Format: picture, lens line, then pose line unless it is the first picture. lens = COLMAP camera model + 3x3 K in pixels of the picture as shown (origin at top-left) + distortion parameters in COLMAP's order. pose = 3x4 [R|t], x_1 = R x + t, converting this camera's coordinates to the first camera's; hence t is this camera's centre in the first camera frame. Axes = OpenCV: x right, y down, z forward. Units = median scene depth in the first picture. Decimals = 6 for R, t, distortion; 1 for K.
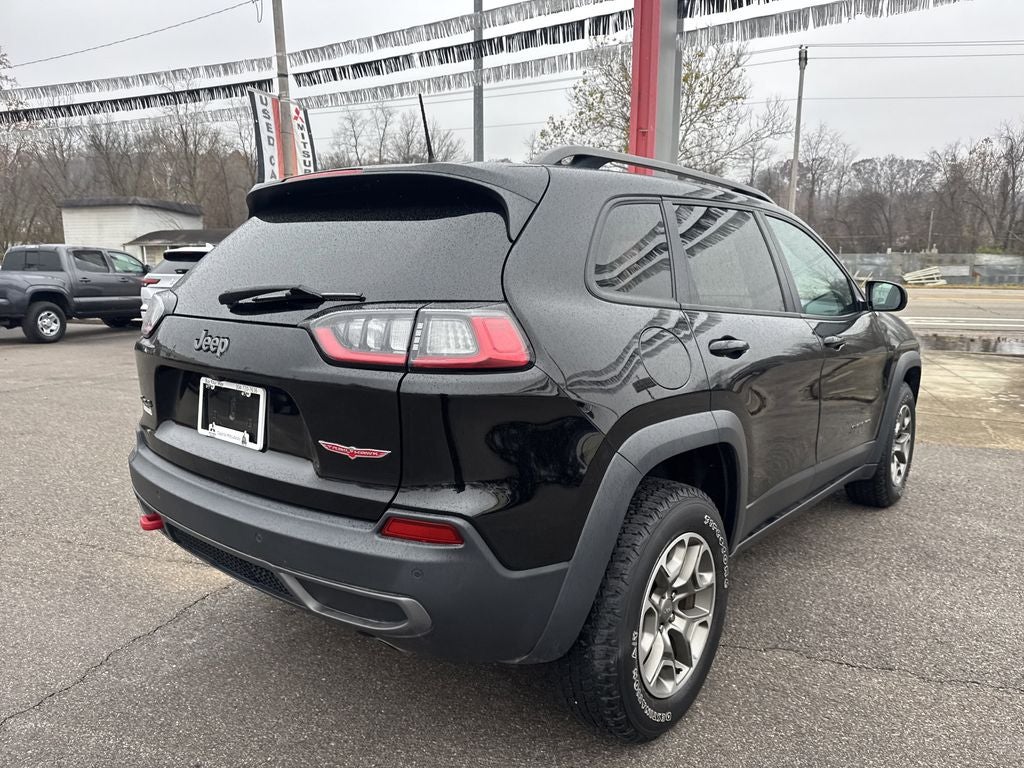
lens RADIAL K [[755.5, 0, 512.0], [0, 755.5, 384.0], [0, 0, 1]] dist [0.036756, -0.007485]
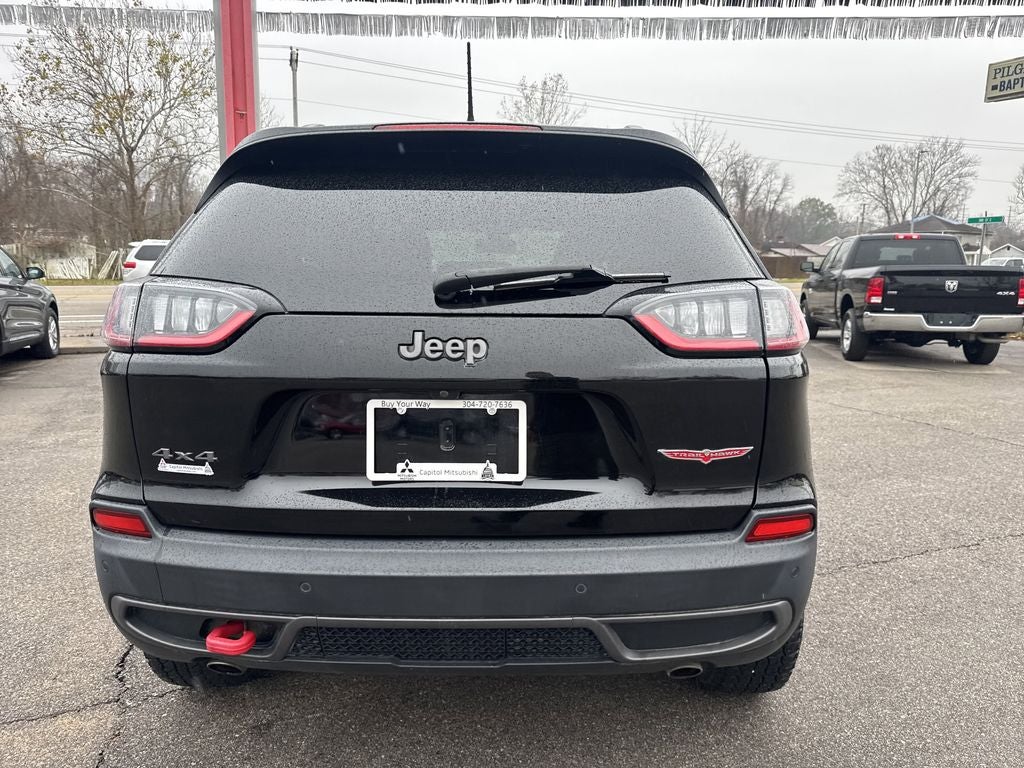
lens RADIAL K [[755.5, 0, 512.0], [0, 755.5, 384.0], [0, 0, 1]] dist [0.036756, -0.007485]
pose [[0.788543, -0.099622, 0.606857, -0.136030], [0.098268, 0.994524, 0.035573, -0.006665], [-0.607077, 0.031583, 0.794015, 0.067052]]
